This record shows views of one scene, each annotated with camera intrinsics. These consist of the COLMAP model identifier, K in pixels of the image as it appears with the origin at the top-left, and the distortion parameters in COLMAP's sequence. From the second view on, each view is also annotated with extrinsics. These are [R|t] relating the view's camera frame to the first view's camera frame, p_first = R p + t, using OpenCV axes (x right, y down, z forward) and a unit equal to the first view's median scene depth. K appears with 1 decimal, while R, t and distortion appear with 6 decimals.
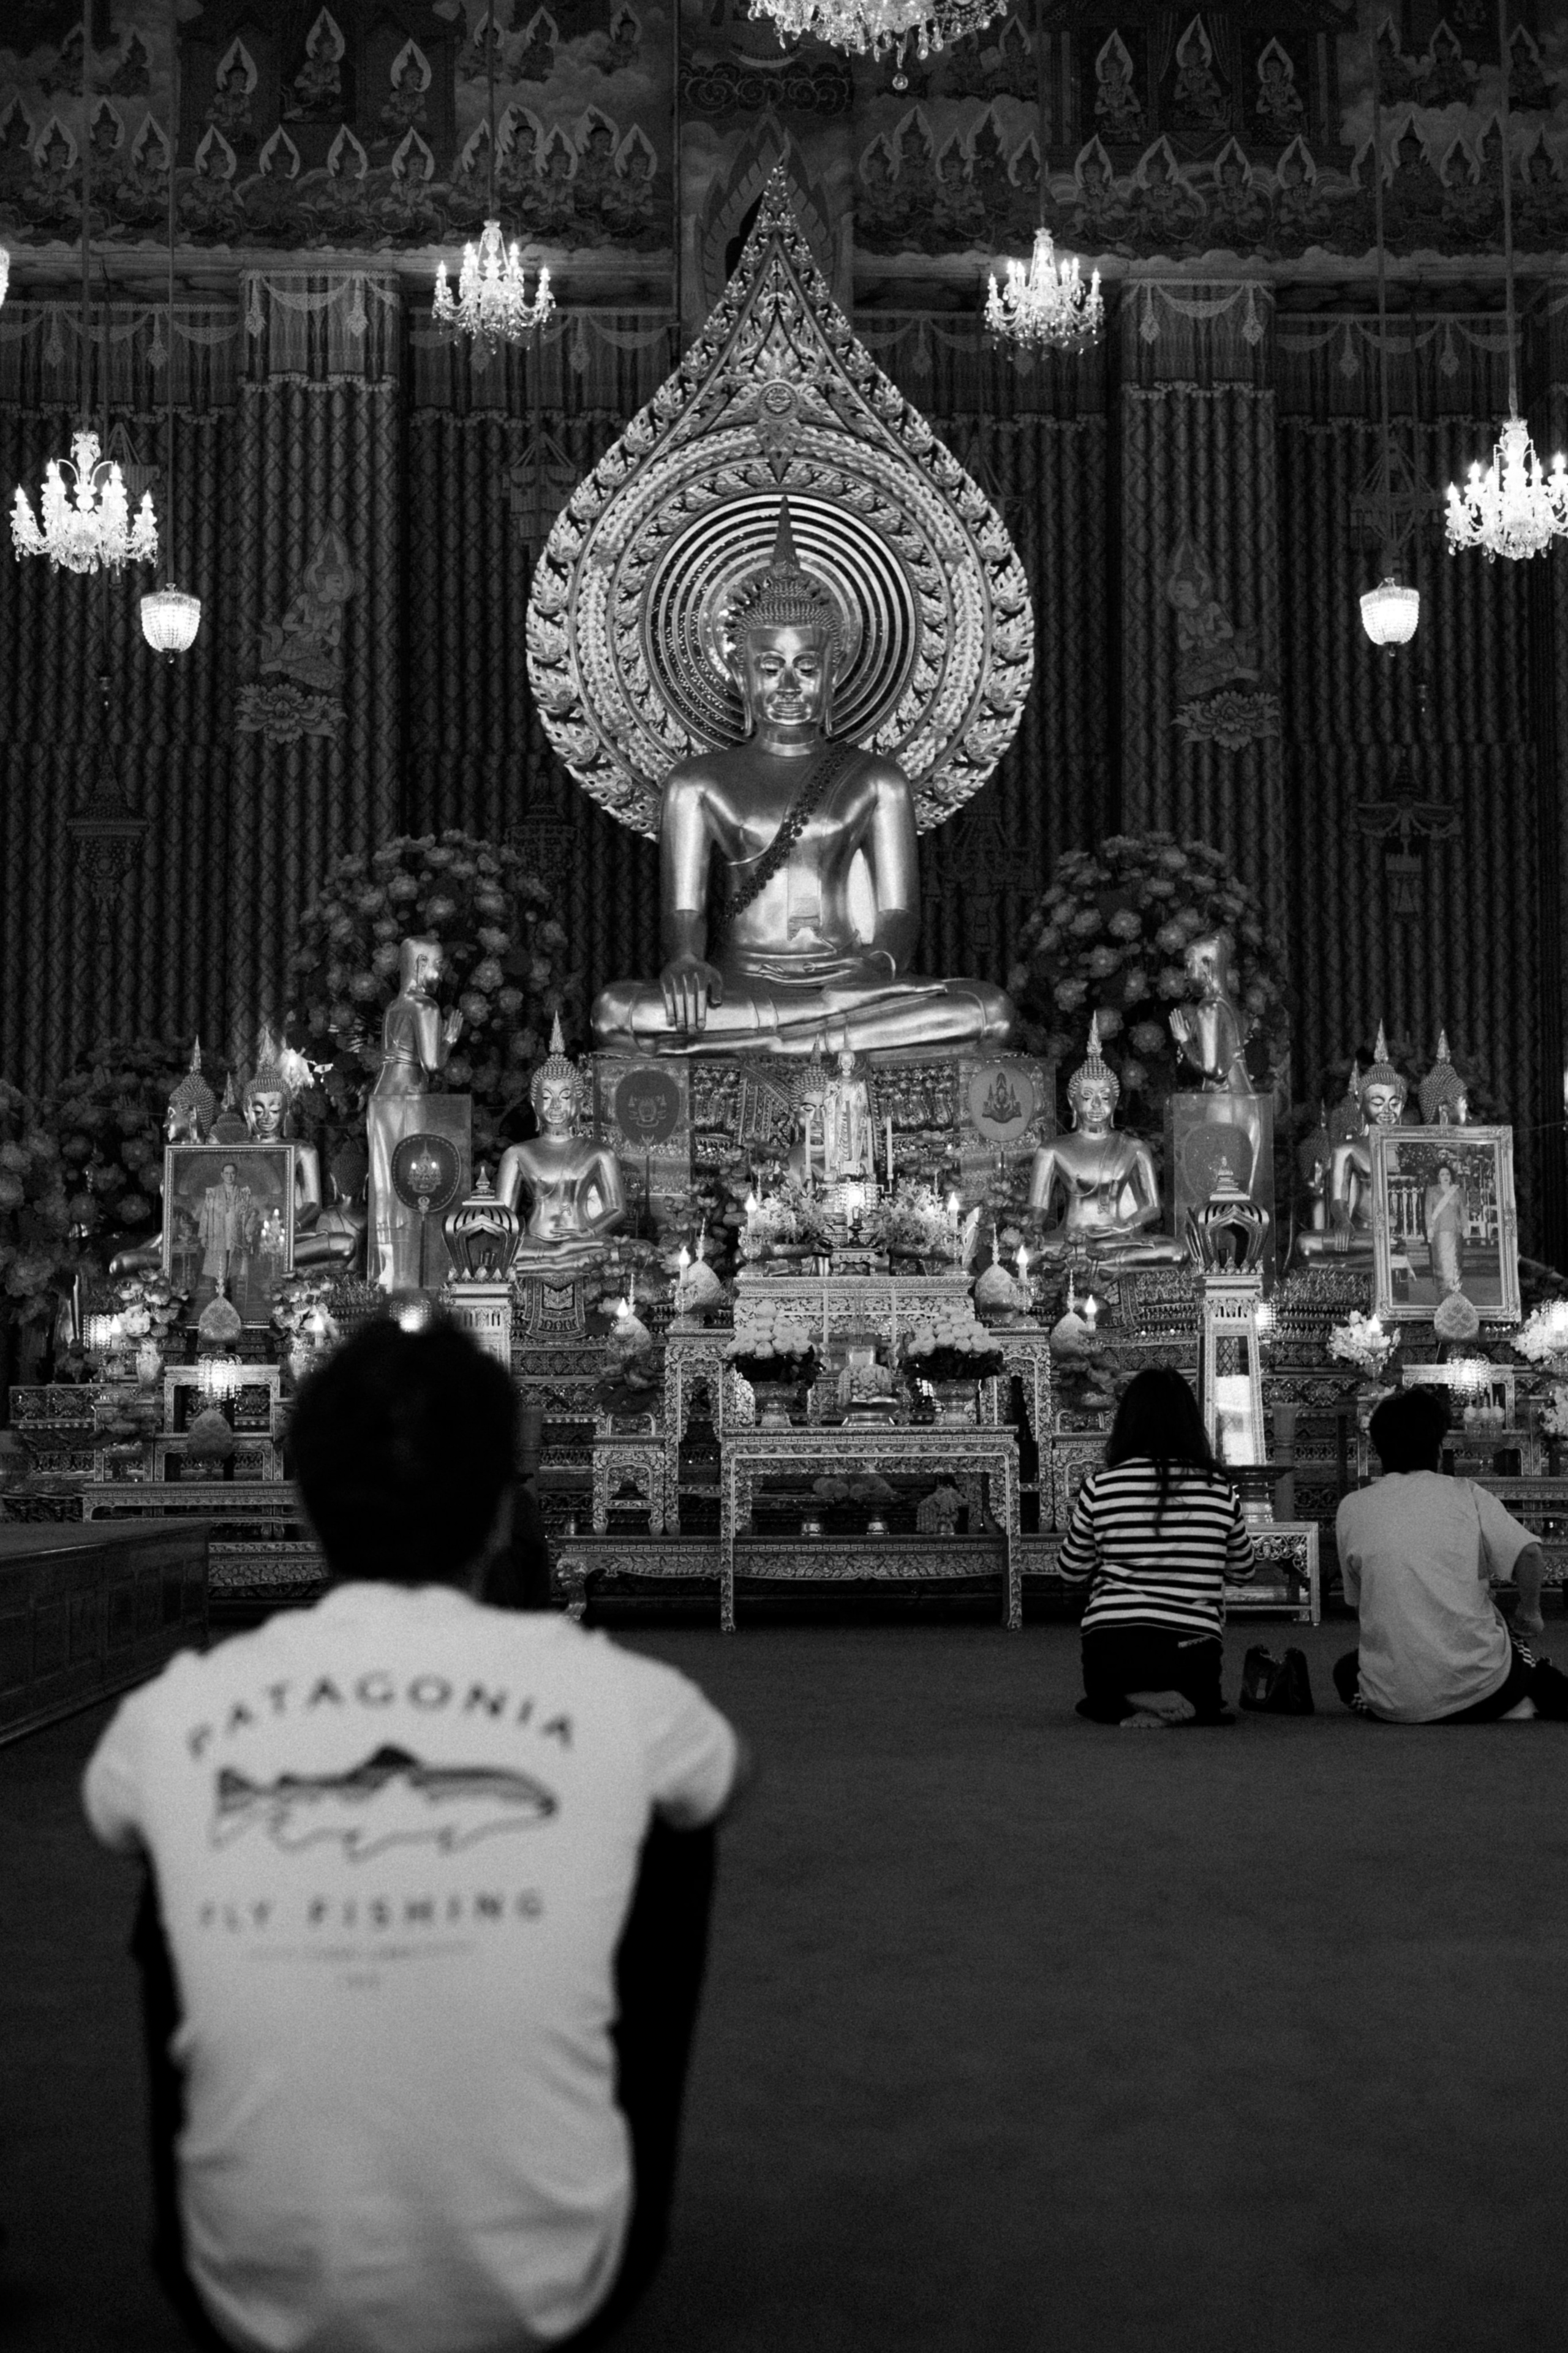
lens RADIAL K [[3189.2, 0, 784.0], [0, 3189.2, 1176.5], [0, 0, 1]] dist [0.052009, -0.255356]
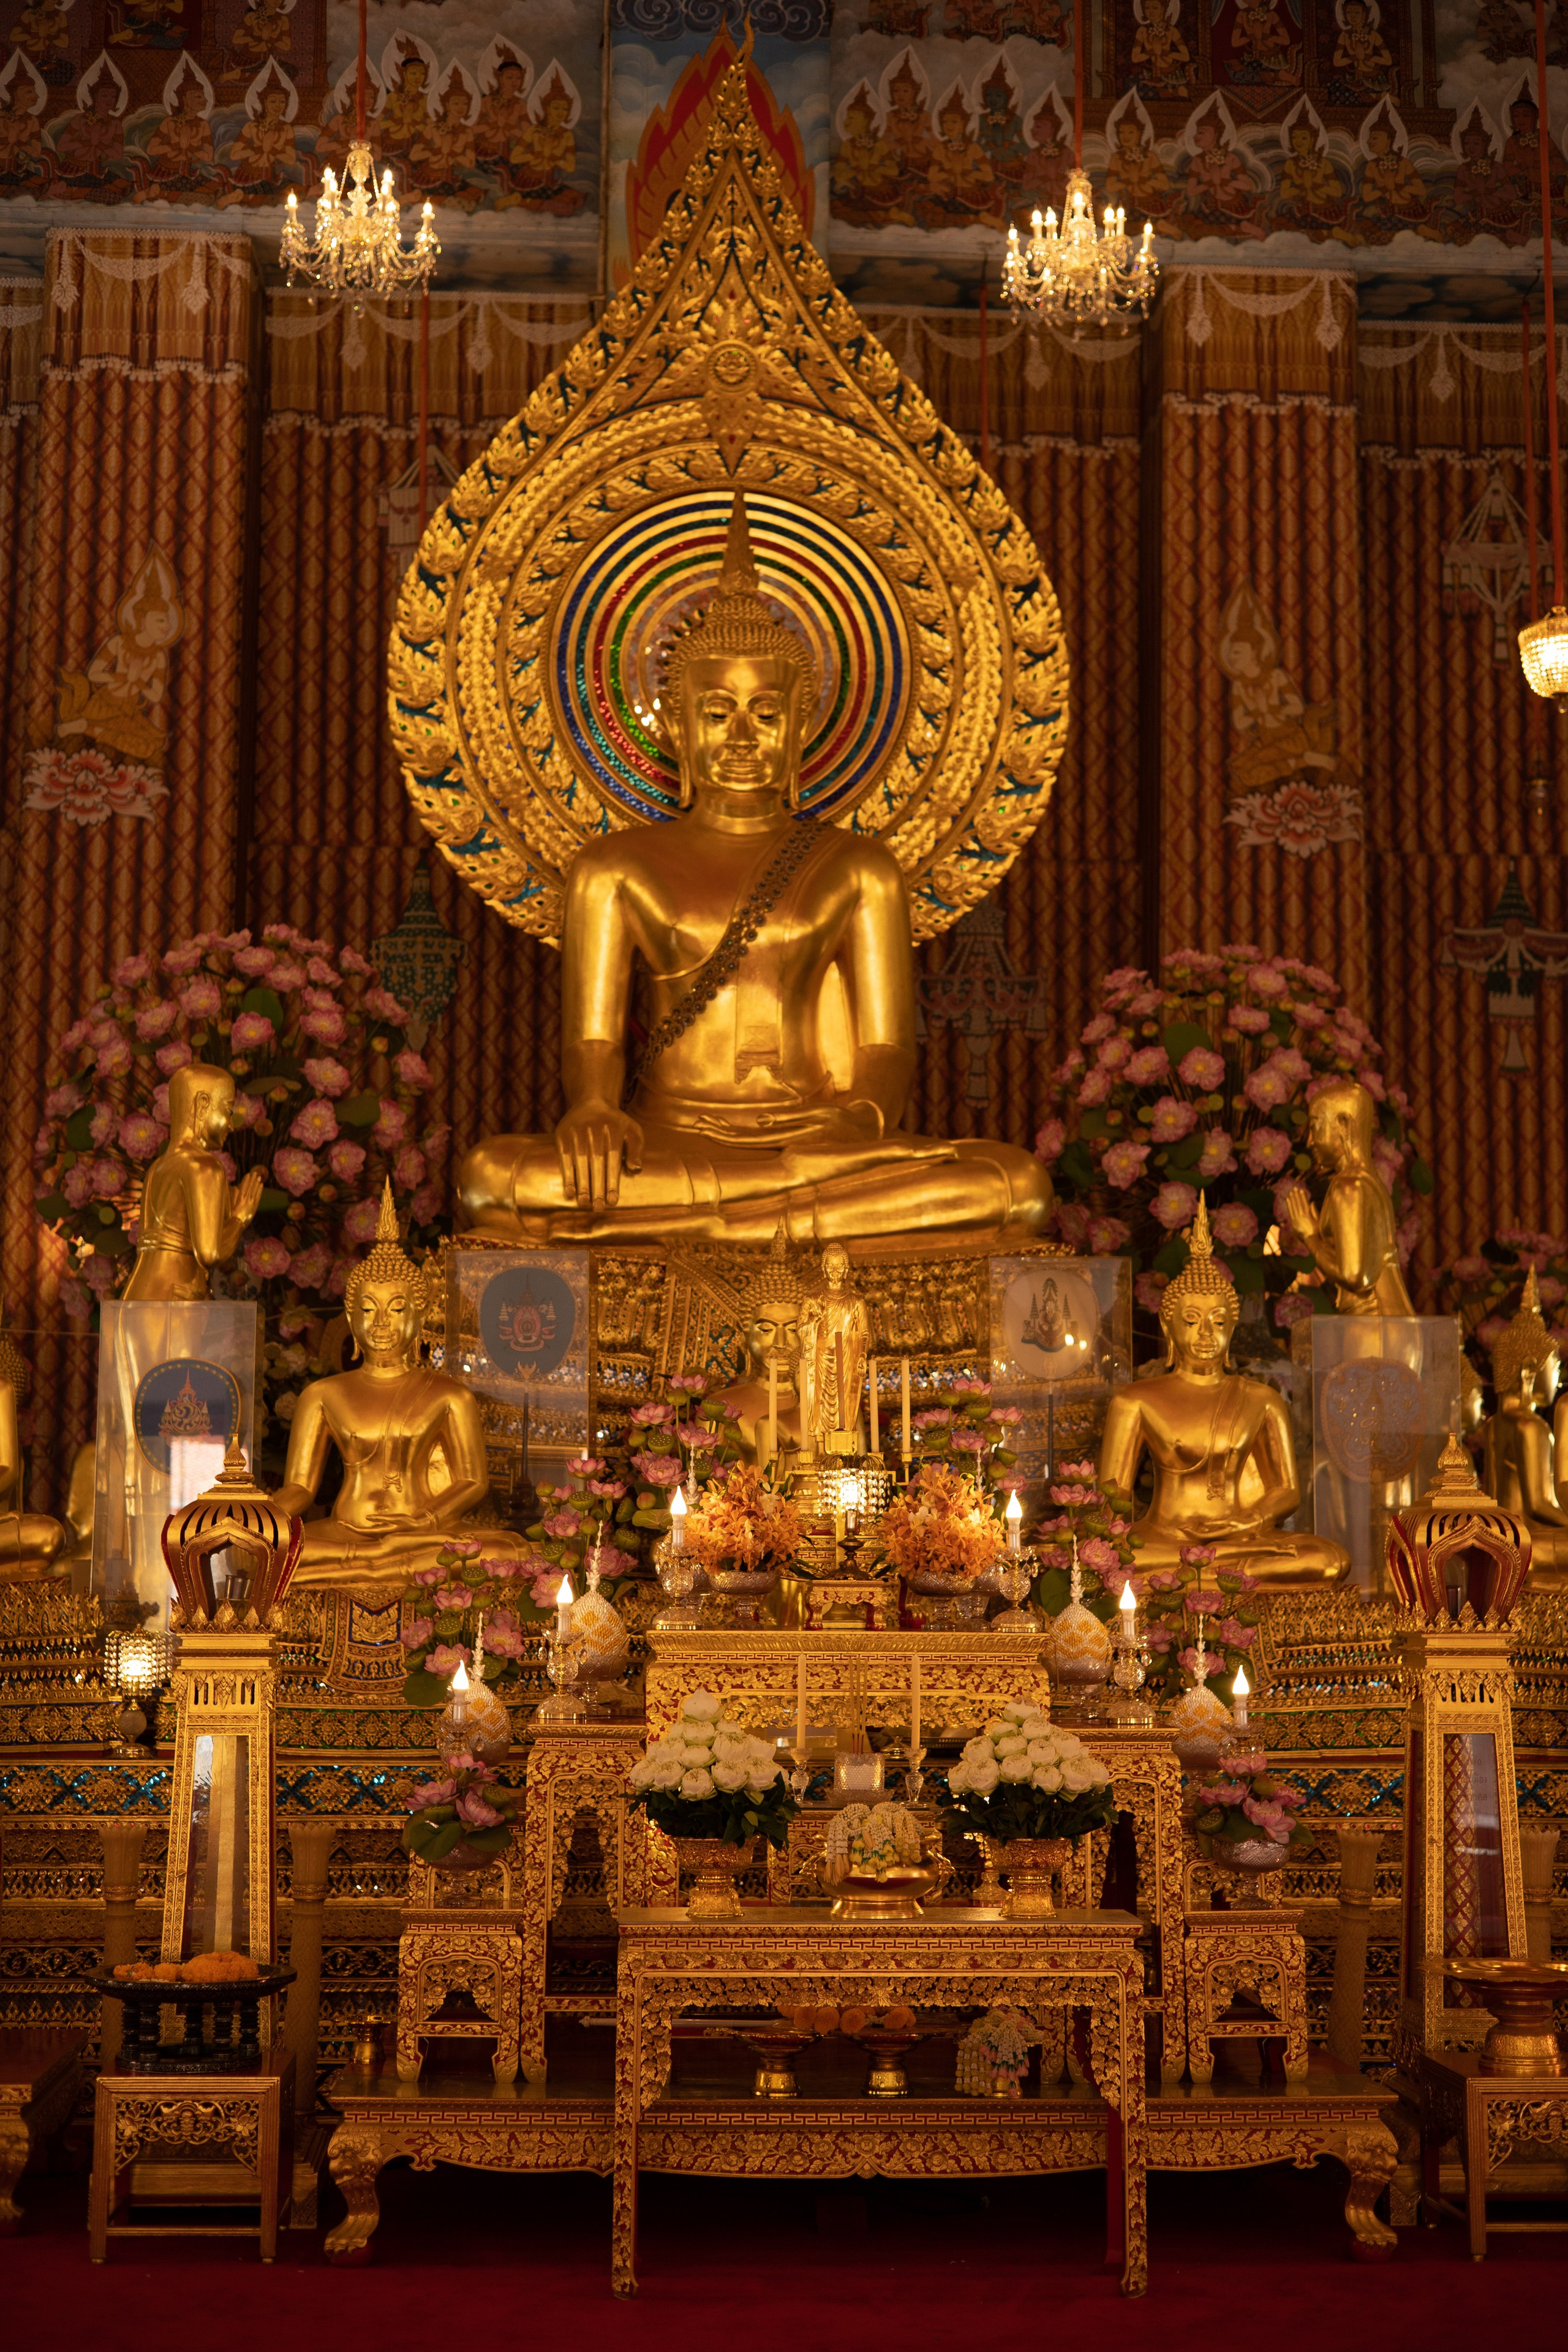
lens RADIAL K [[3188.1, 0, 784.0], [0, 3188.1, 1176.0], [0, 0, 1]] dist [0.052009, -0.255356]
pose [[0.999641, 0.015719, 0.021699, -0.002930], [-0.014583, 0.998564, -0.051548, -0.015003], [-0.022478, 0.051213, 0.998435, 0.262810]]
